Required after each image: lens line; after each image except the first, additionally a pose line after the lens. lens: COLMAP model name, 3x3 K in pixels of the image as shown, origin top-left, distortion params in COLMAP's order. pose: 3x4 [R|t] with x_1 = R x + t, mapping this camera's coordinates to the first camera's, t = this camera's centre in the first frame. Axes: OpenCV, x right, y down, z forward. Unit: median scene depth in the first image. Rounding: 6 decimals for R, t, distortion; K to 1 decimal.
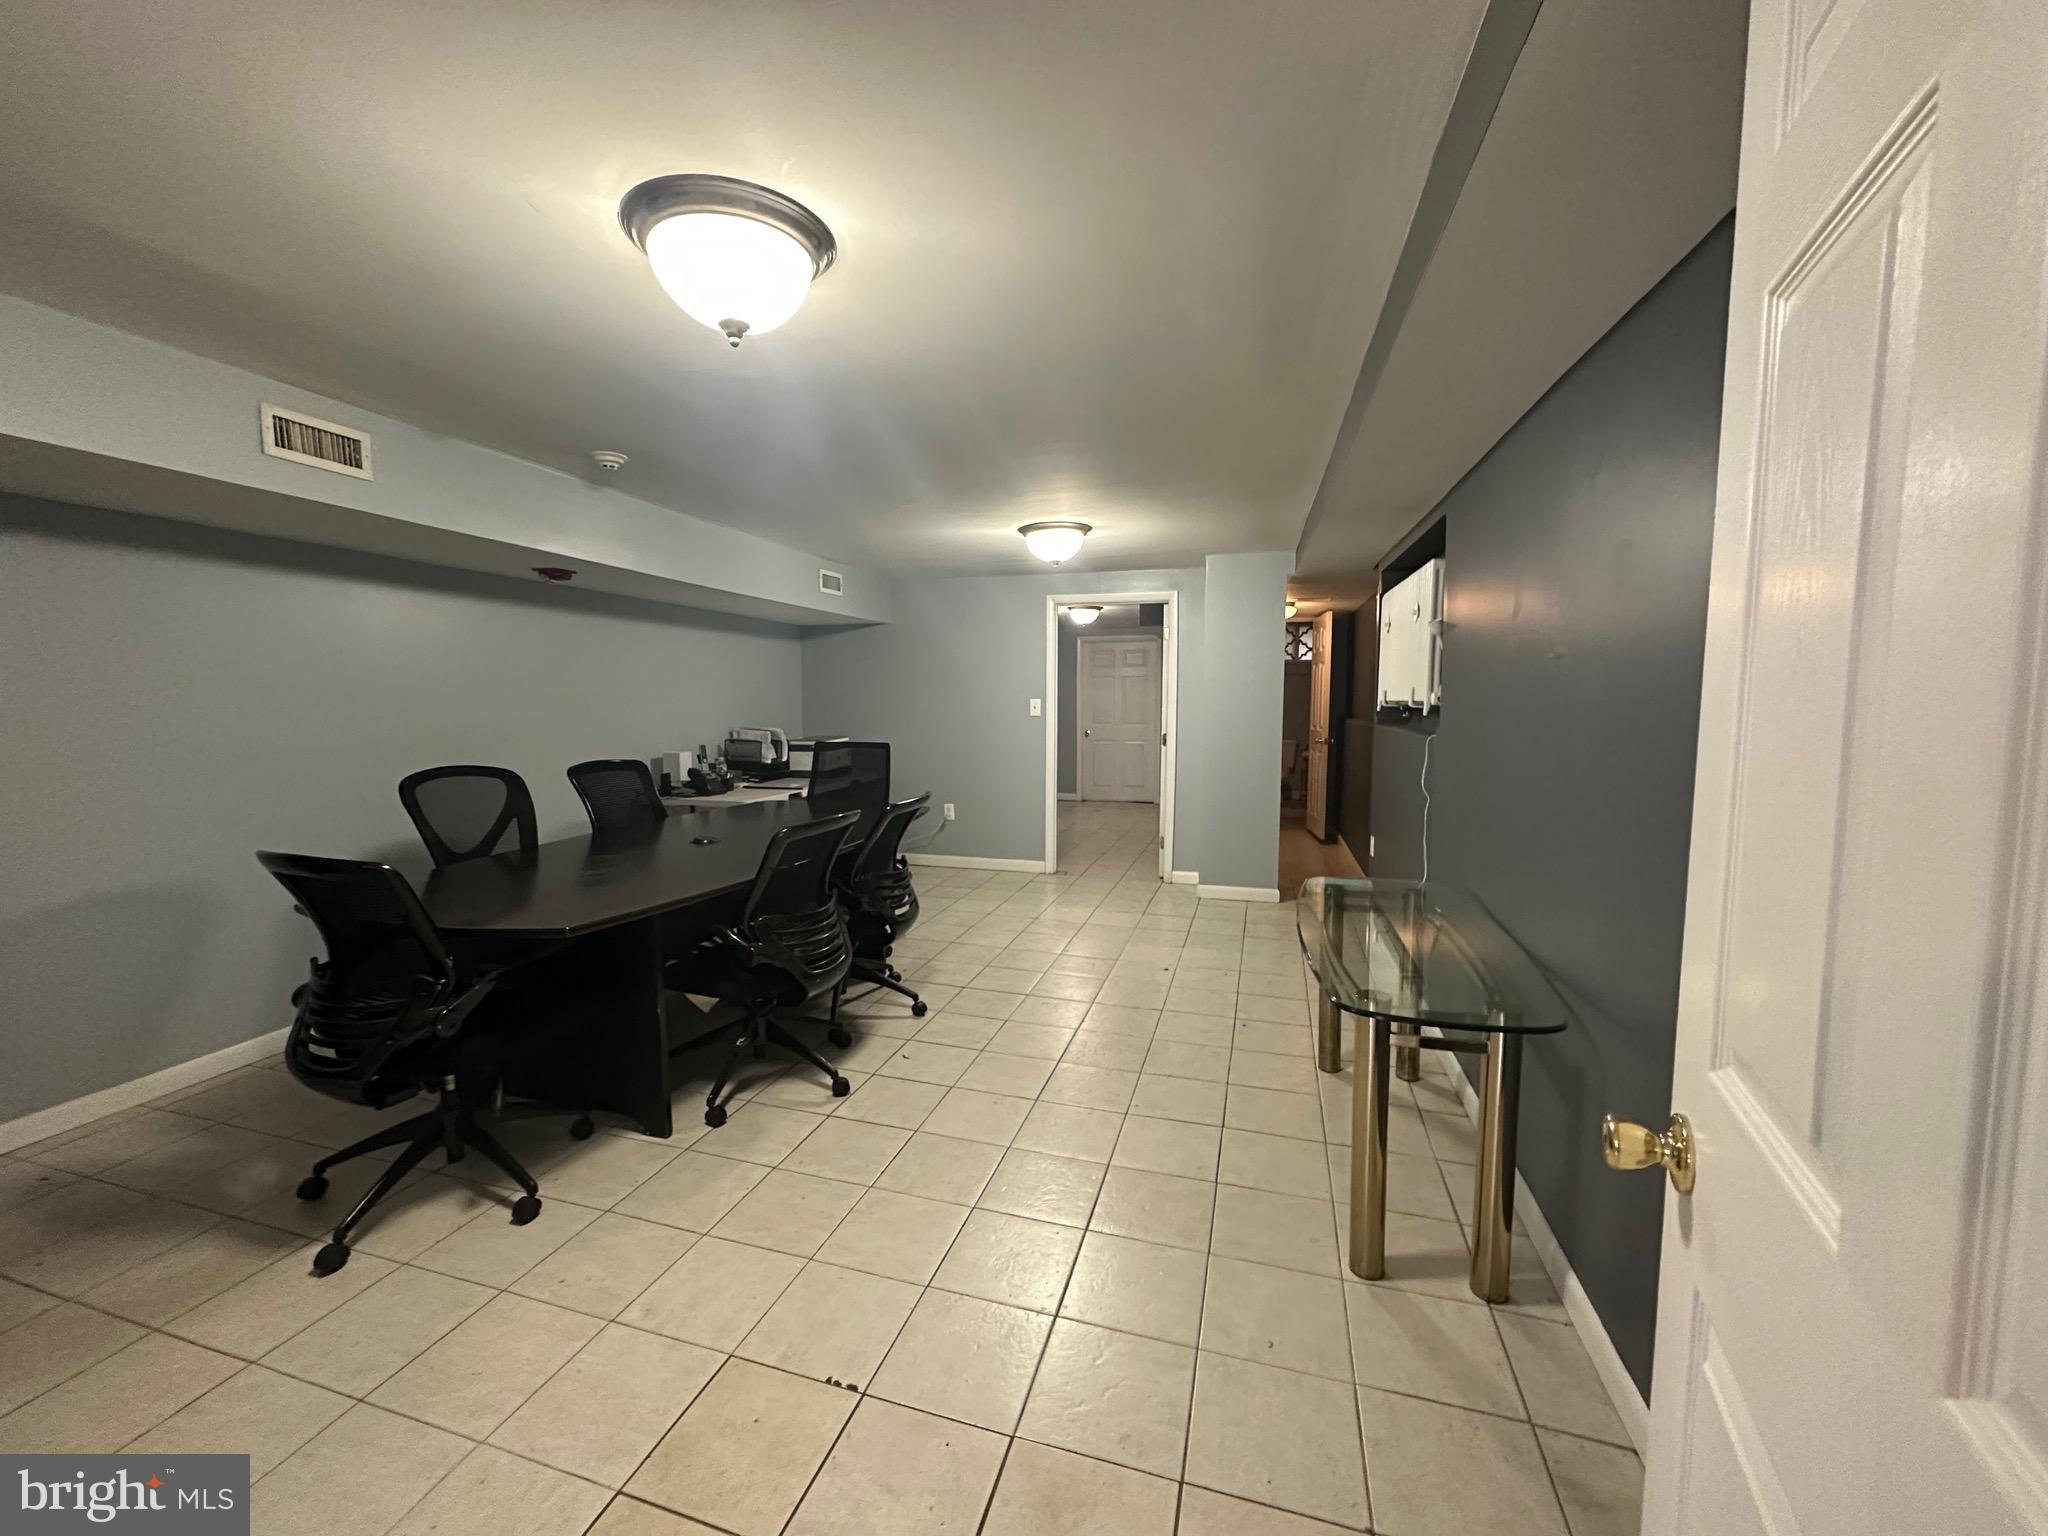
lens RADIAL K [[818.7, 0, 1023.1], [0, 818.7, 751.4], [0, 0, 1]] dist [0.001353, -0.000118]
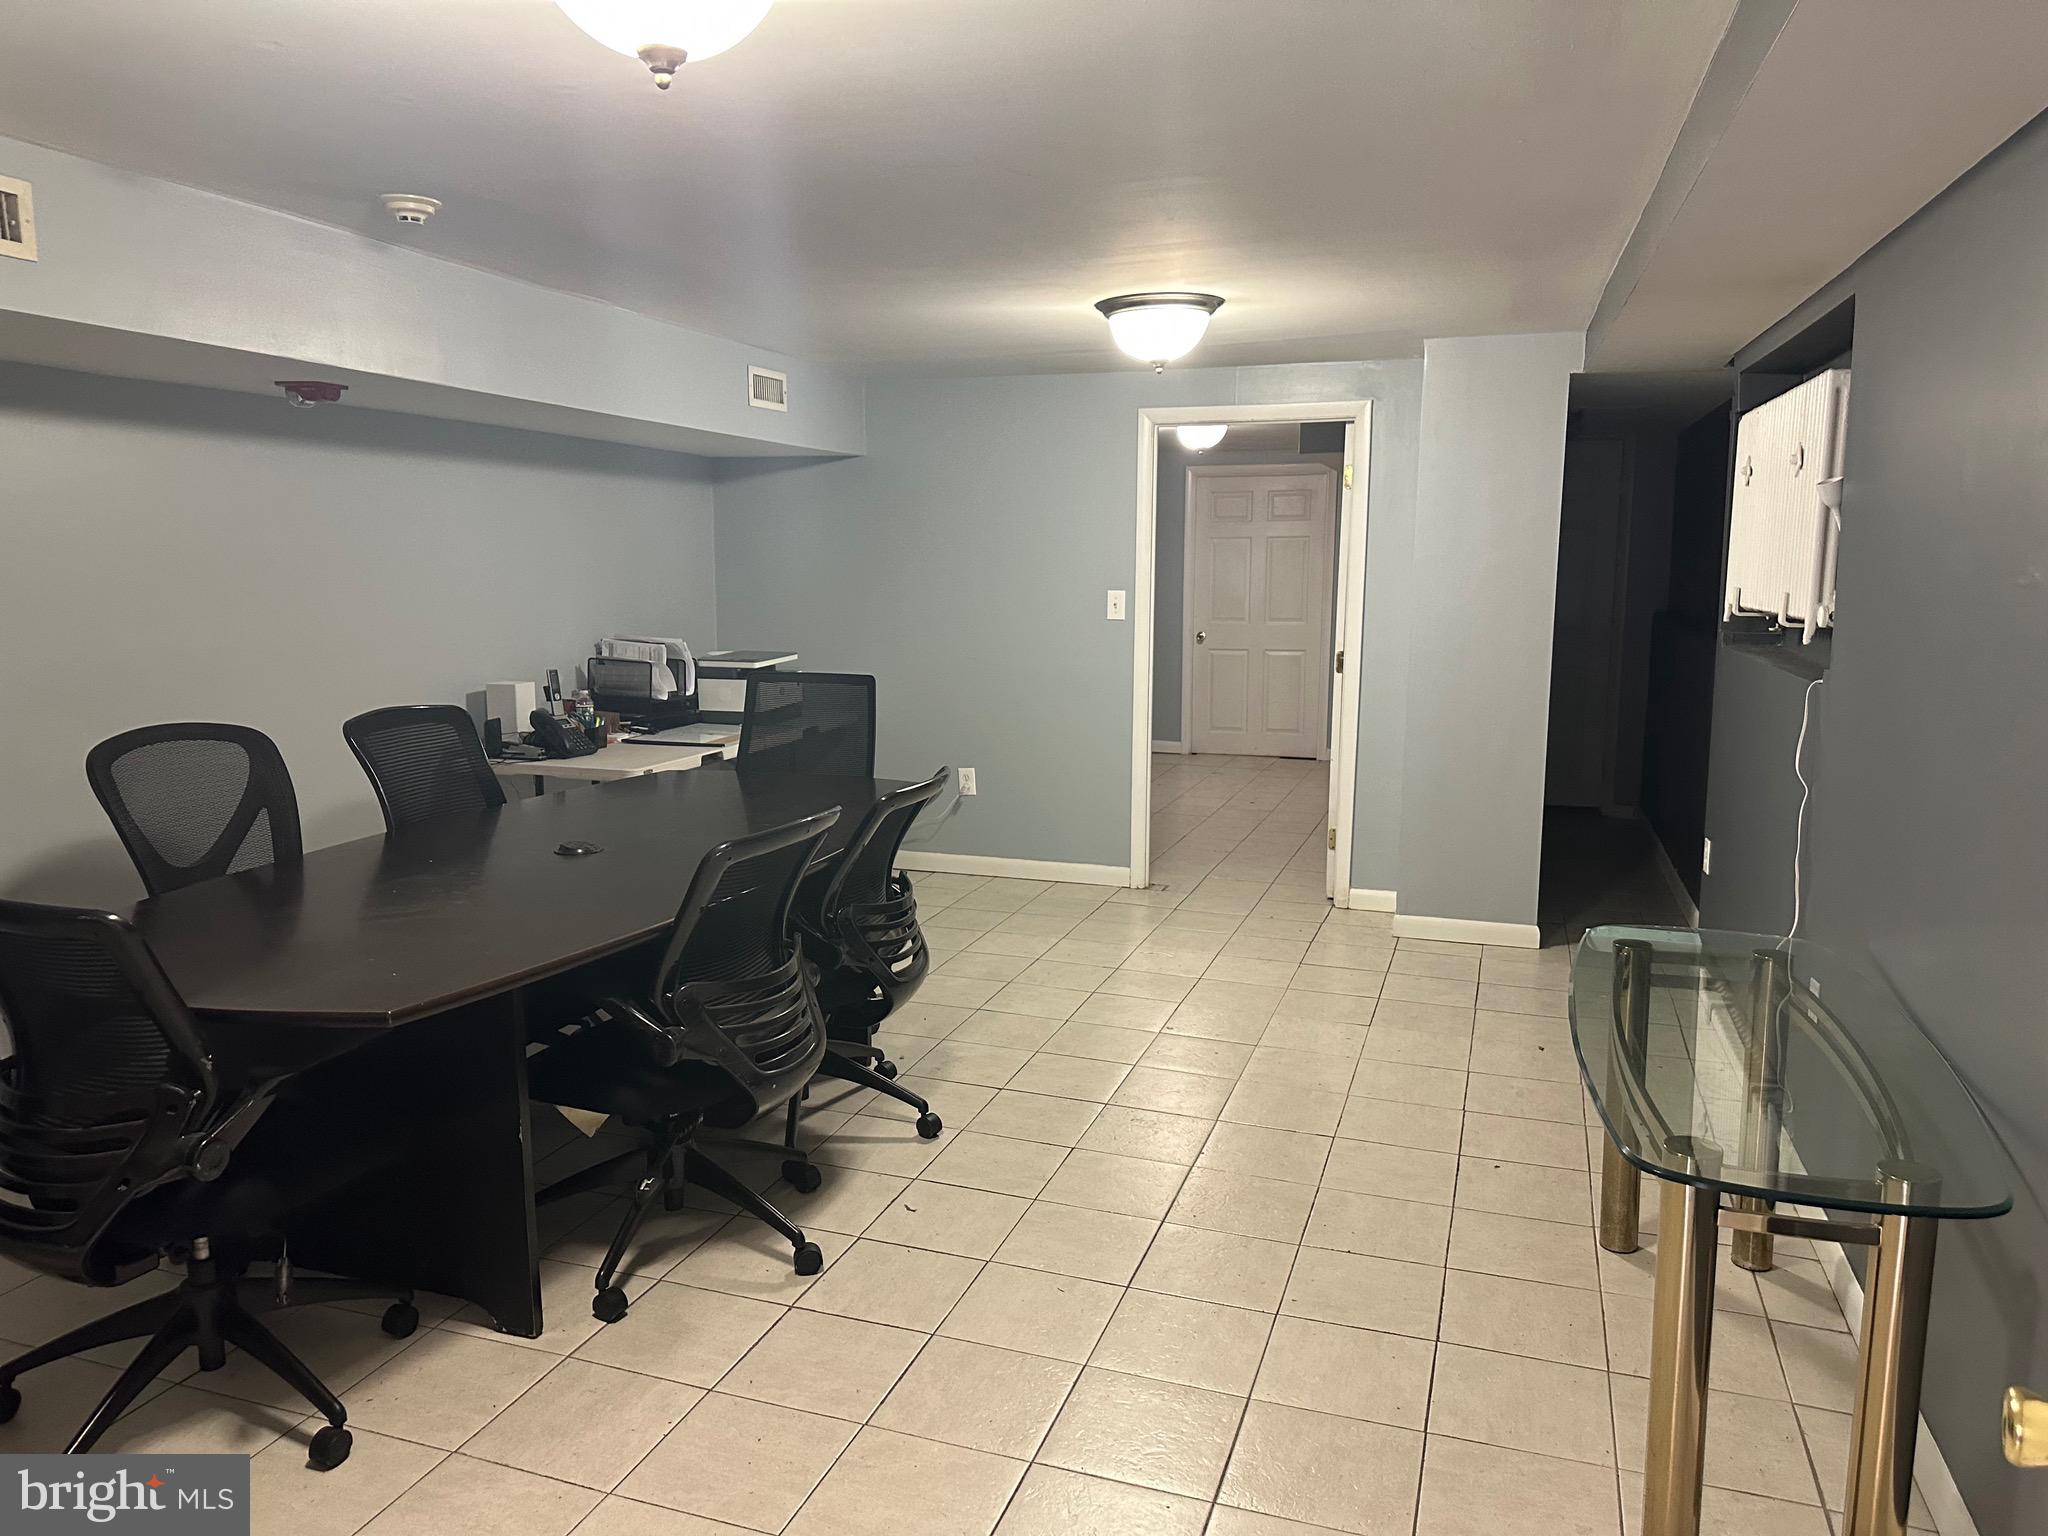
lens RADIAL K [[1450.3, 0, 1023.9], [0, 1450.3, 725.0], [0, 0, 1]] dist [0.071807, -0.092343]
pose [[0.999263, 0.008908, -0.037330, -0.020494], [-0.006824, 0.998431, 0.055576, -0.044685], [0.037766, -0.055281, 0.997756, -0.057367]]
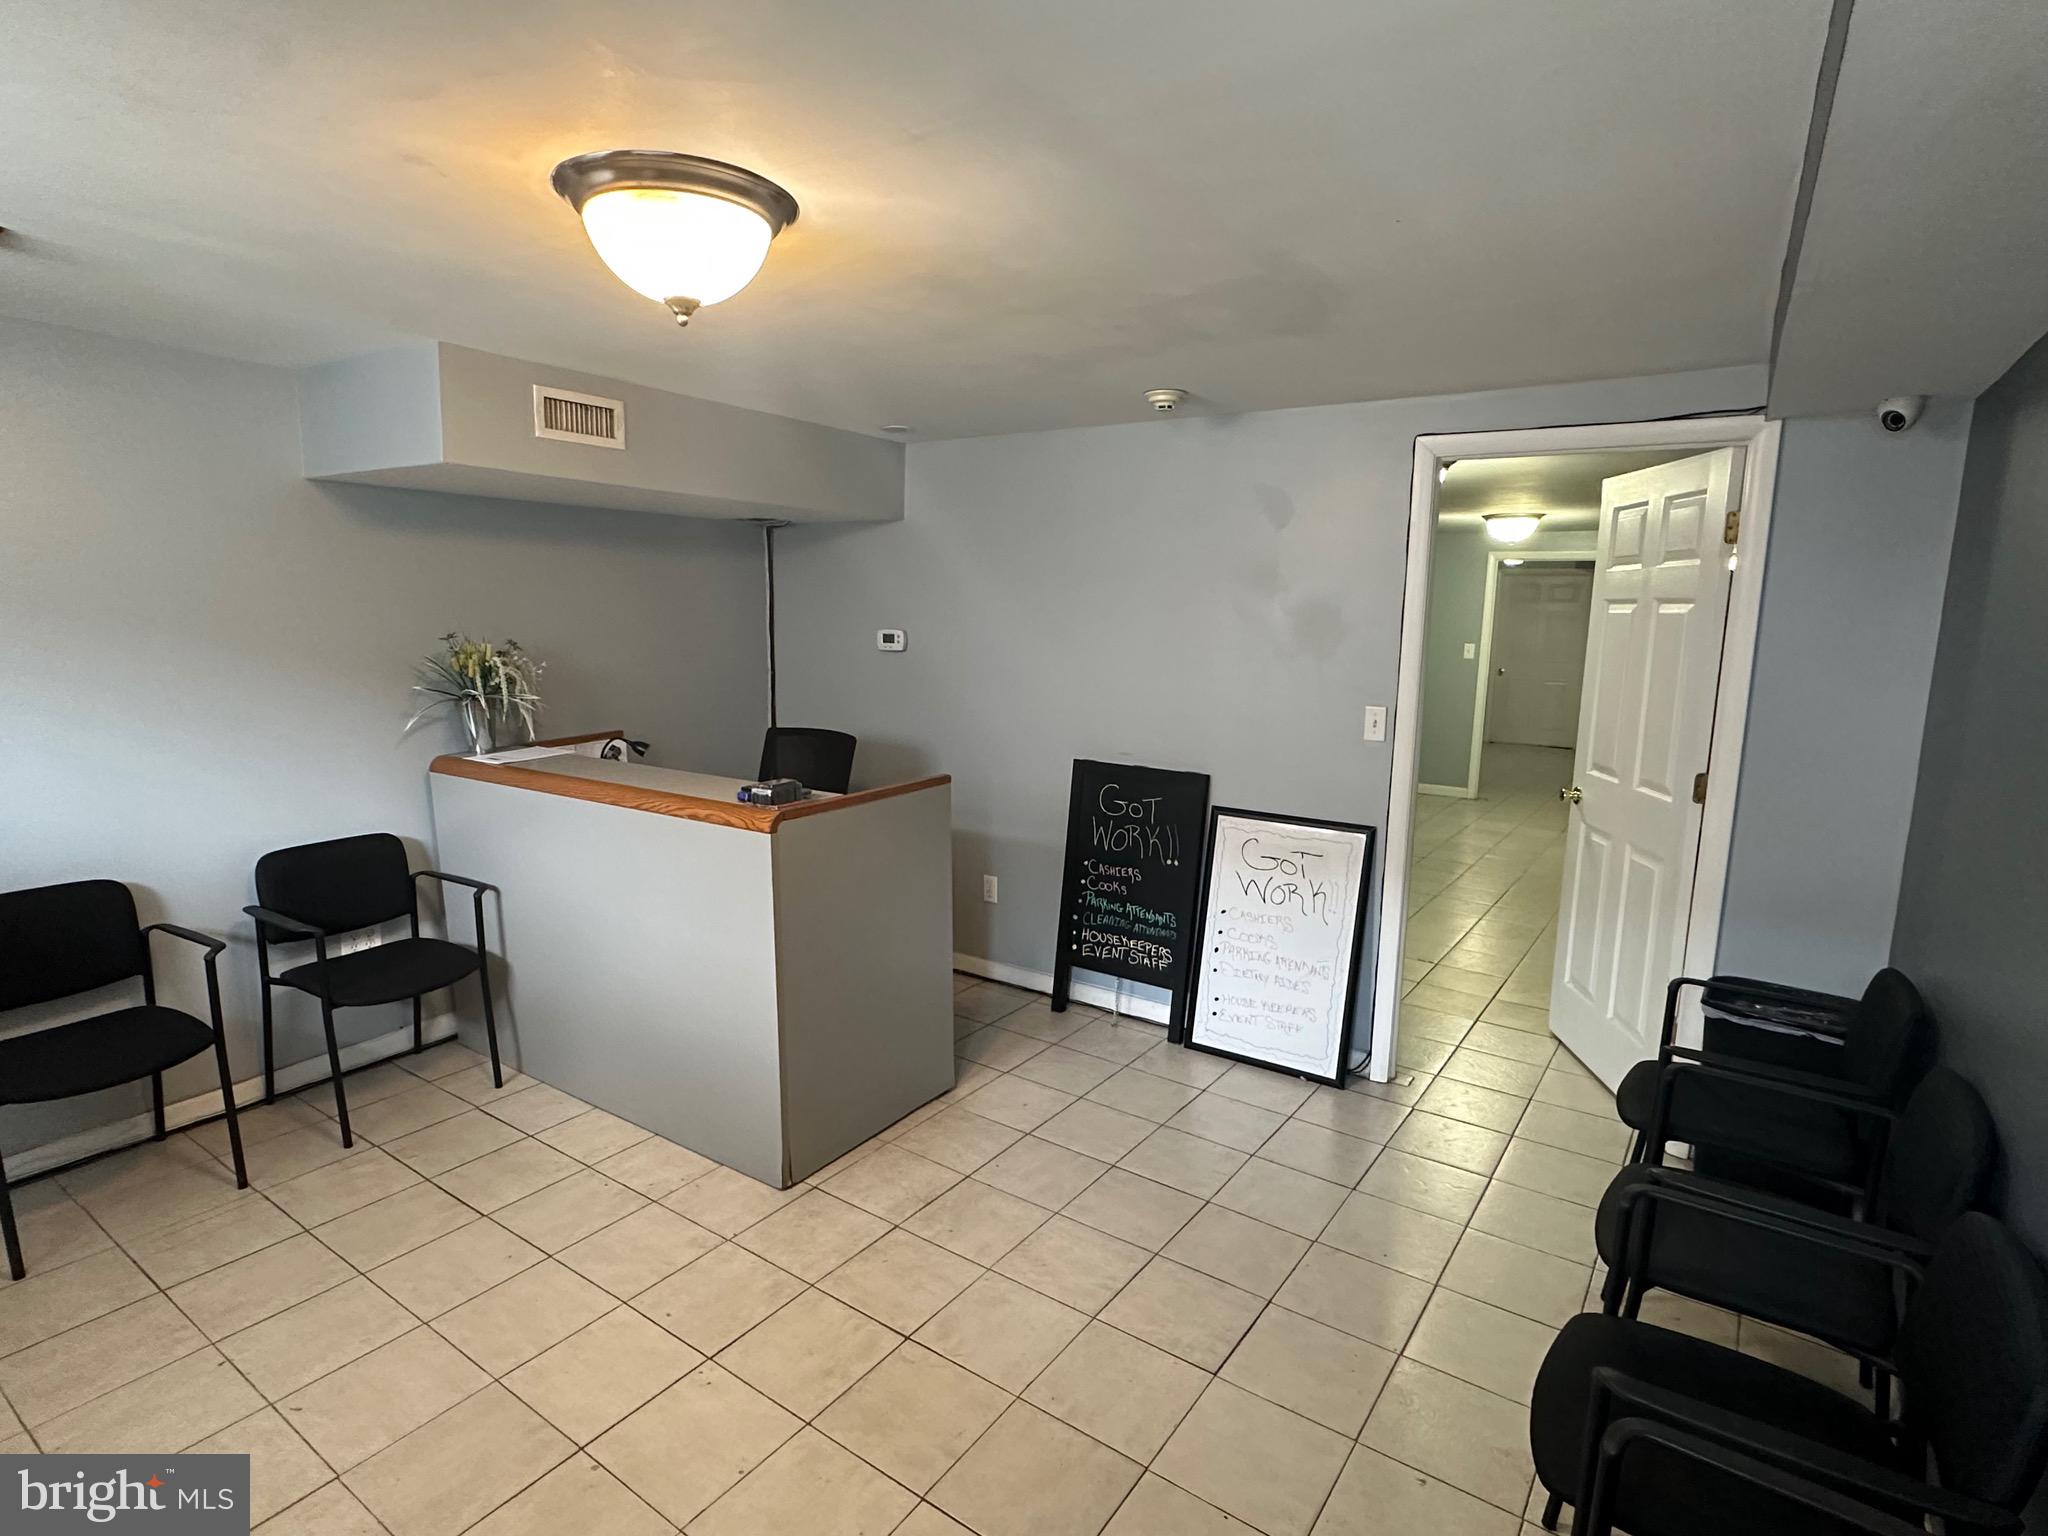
lens RADIAL K [[1080.5, 0, 1012.9], [0, 1080.5, 779.3], [0, 0, 1]] dist [-0.001620, 0.001143]
pose [[0.951523, 0.056019, -0.302432, -0.219715], [-0.027403, 0.994804, 0.098050, -0.012037], [0.306354, -0.085009, 0.948114, -1.105312]]
